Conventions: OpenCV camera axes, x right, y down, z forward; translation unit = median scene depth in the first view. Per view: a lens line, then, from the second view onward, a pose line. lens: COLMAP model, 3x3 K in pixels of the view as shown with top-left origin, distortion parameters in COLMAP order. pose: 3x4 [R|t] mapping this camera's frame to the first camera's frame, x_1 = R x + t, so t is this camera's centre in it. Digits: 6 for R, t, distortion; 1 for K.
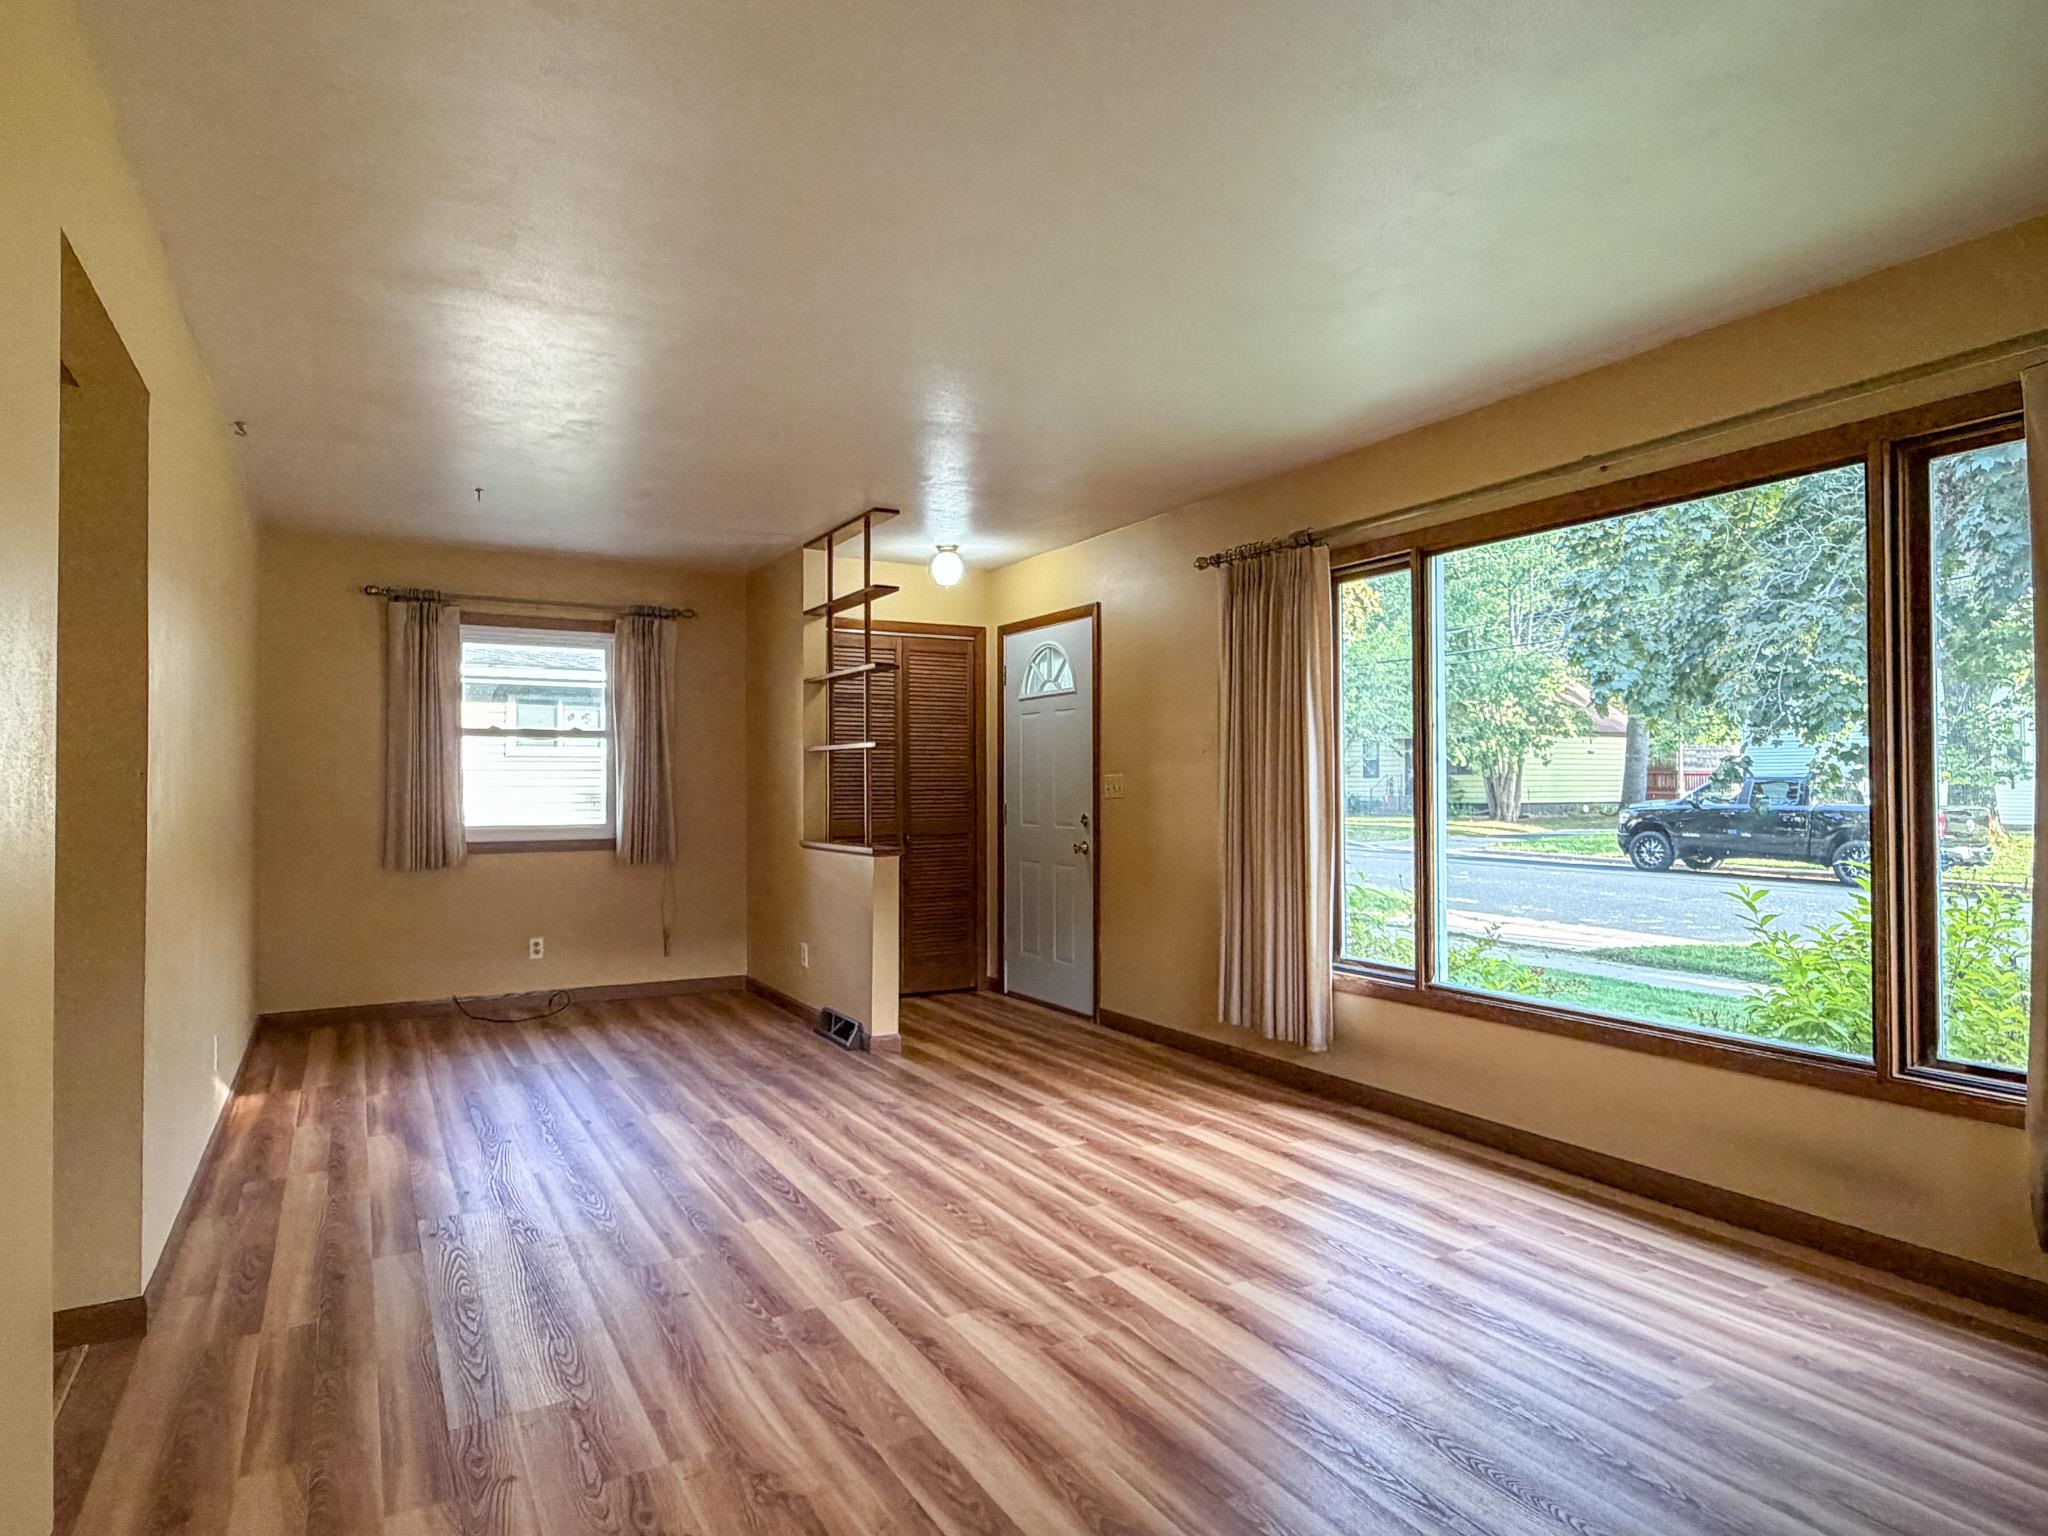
lens RADIAL K [[1203.2, 0, 1025.4], [0, 1203.2, 773.1], [0, 0, 1]] dist [-0.006363, -0.000260]
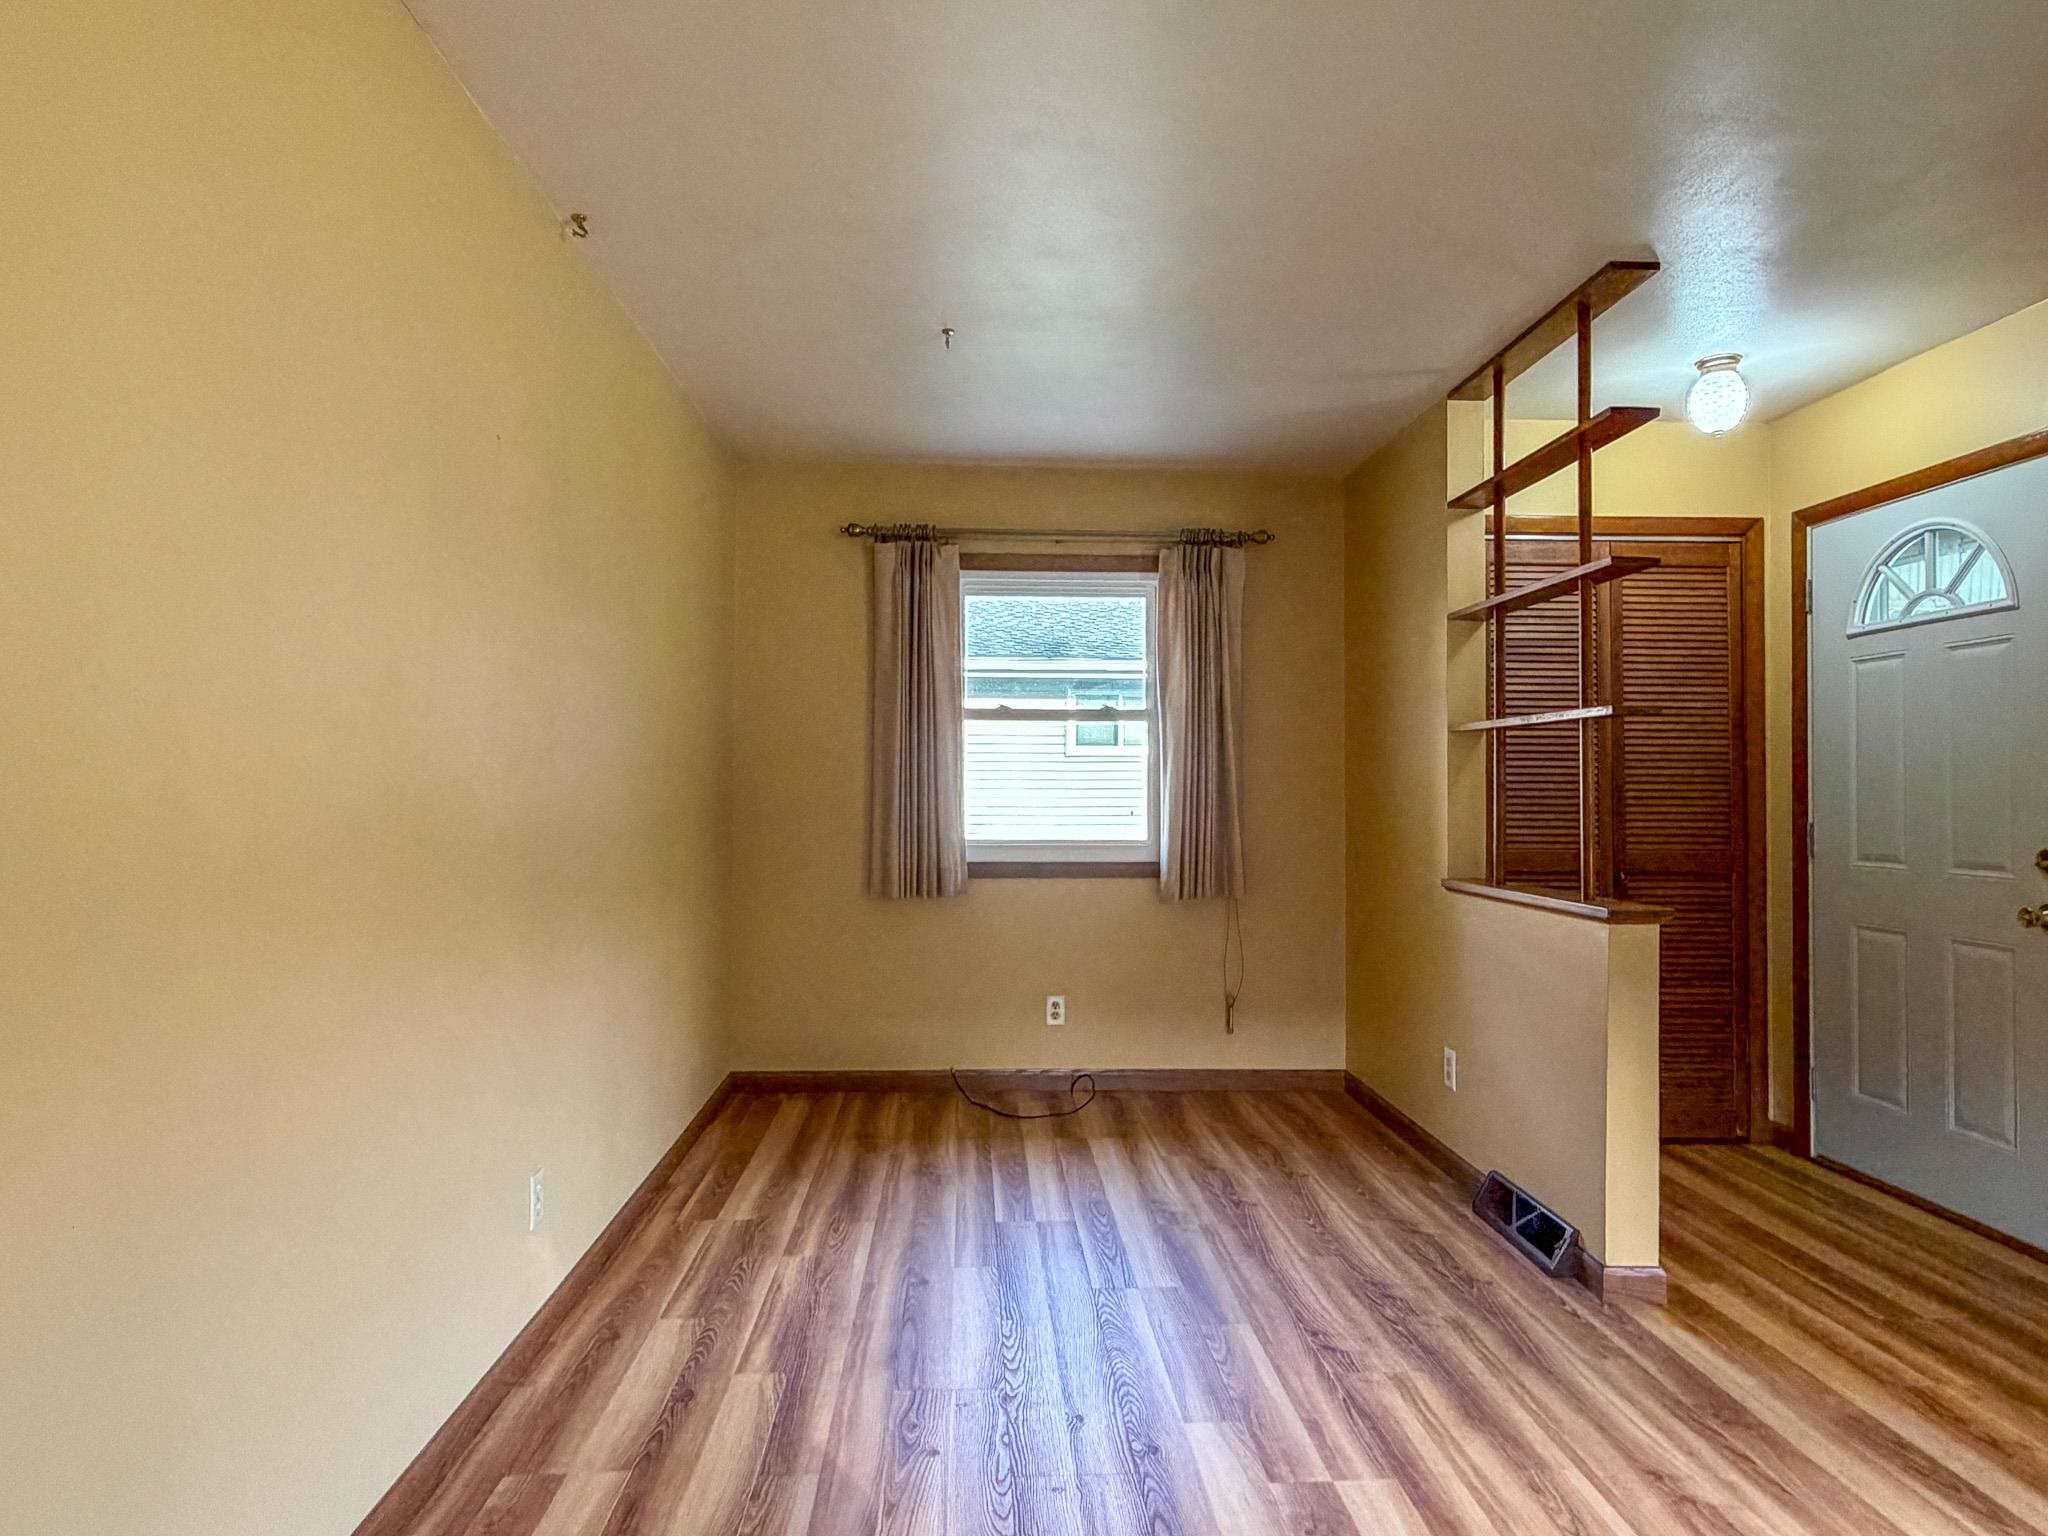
lens RADIAL K [[1203.2, 0, 1023.1], [0, 1203.2, 772.9], [0, 0, 1]] dist [-0.006363, -0.000260]
pose [[0.894165, -0.000029, -0.447738, -0.110615], [-0.002390, 0.999985, -0.004837, 0.006380], [0.447732, 0.005395, 0.894152, 0.381865]]
